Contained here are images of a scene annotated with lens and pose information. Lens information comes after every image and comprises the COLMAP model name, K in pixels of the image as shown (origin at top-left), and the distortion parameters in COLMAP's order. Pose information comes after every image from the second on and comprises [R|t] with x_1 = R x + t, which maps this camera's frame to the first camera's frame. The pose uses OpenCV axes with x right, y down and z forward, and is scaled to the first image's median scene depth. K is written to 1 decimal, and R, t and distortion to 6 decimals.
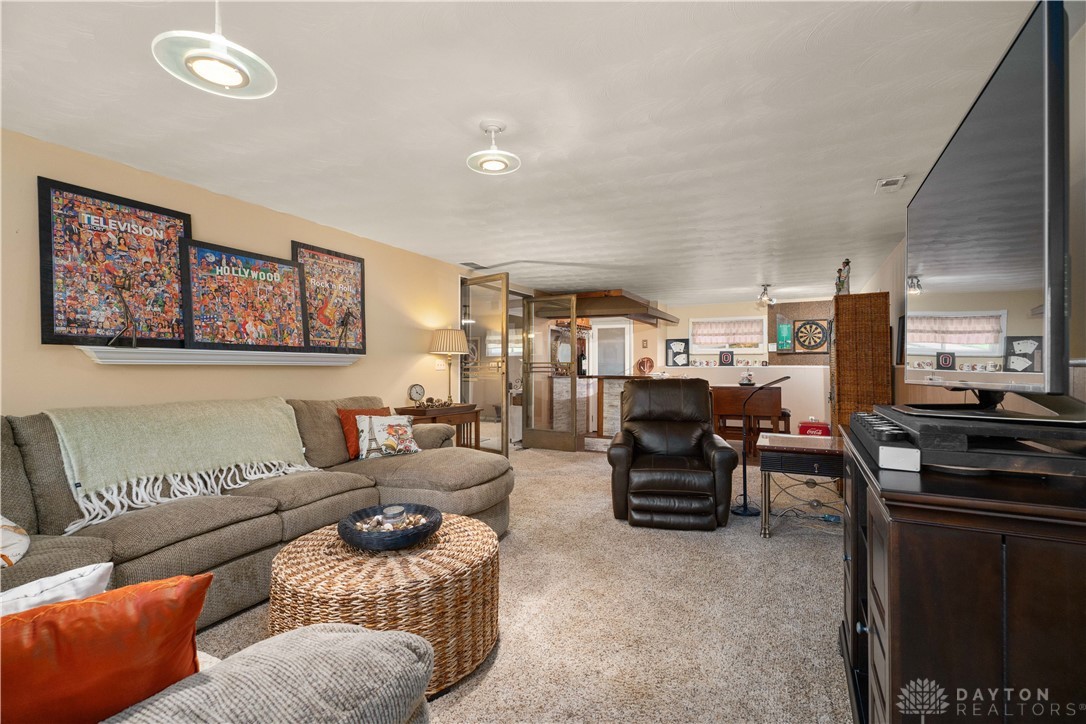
lens RADIAL K [[485.1, 0, 536.3], [0, 485.1, 360.2], [0, 0, 1]] dist [-0.005445, 0.001199]
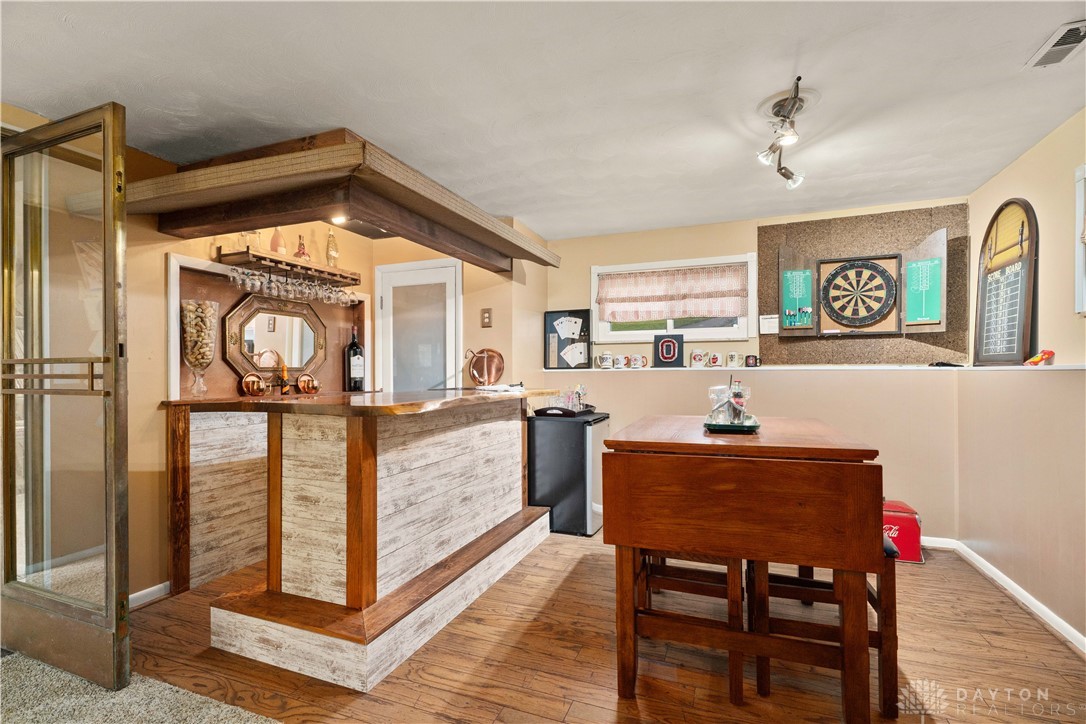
lens RADIAL K [[485.1, 0, 541.1], [0, 485.1, 367.9], [0, 0, 1]] dist [-0.005445, 0.001199]
pose [[0.994436, -0.006816, 0.105117, 0.228466], [0.005958, 0.999946, 0.008478, 0.007816], [-0.105169, -0.007804, 0.994424, 0.567520]]
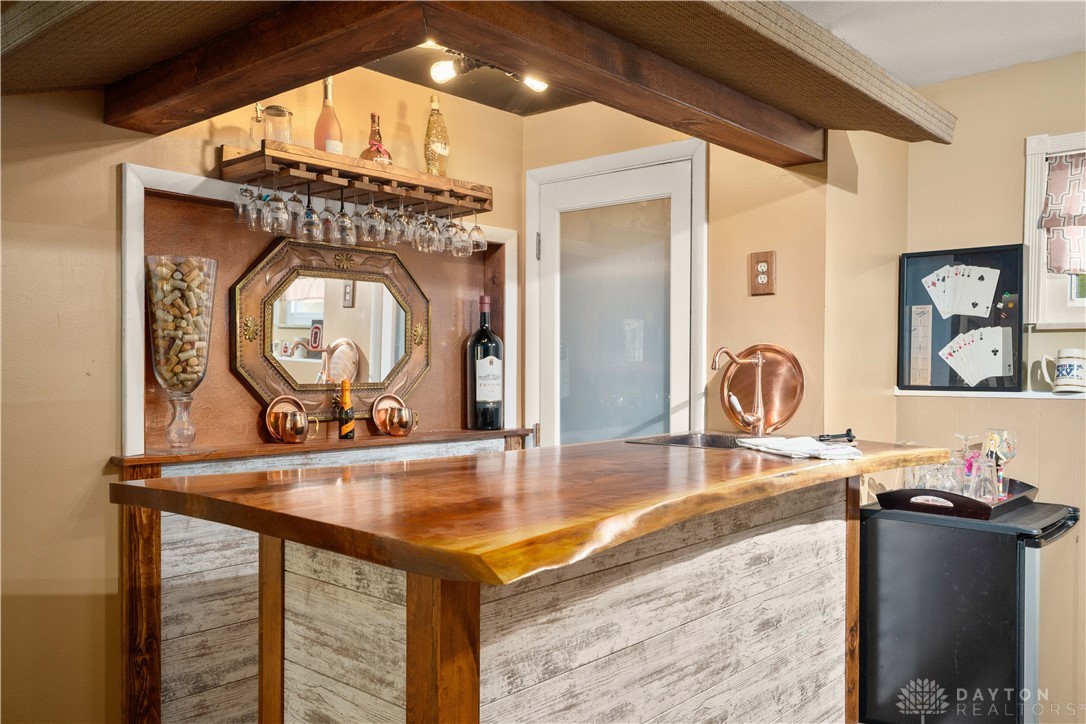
lens RADIAL K [[873.6, 0, 549.9], [0, 873.6, 370.4], [0, 0, 1]] dist [-0.012213, 0.012933]
pose [[0.972963, 0.003311, -0.230937, 0.224020], [0.001889, 0.999750, 0.022289, -0.003733], [0.230953, -0.022123, 0.972713, 0.656448]]
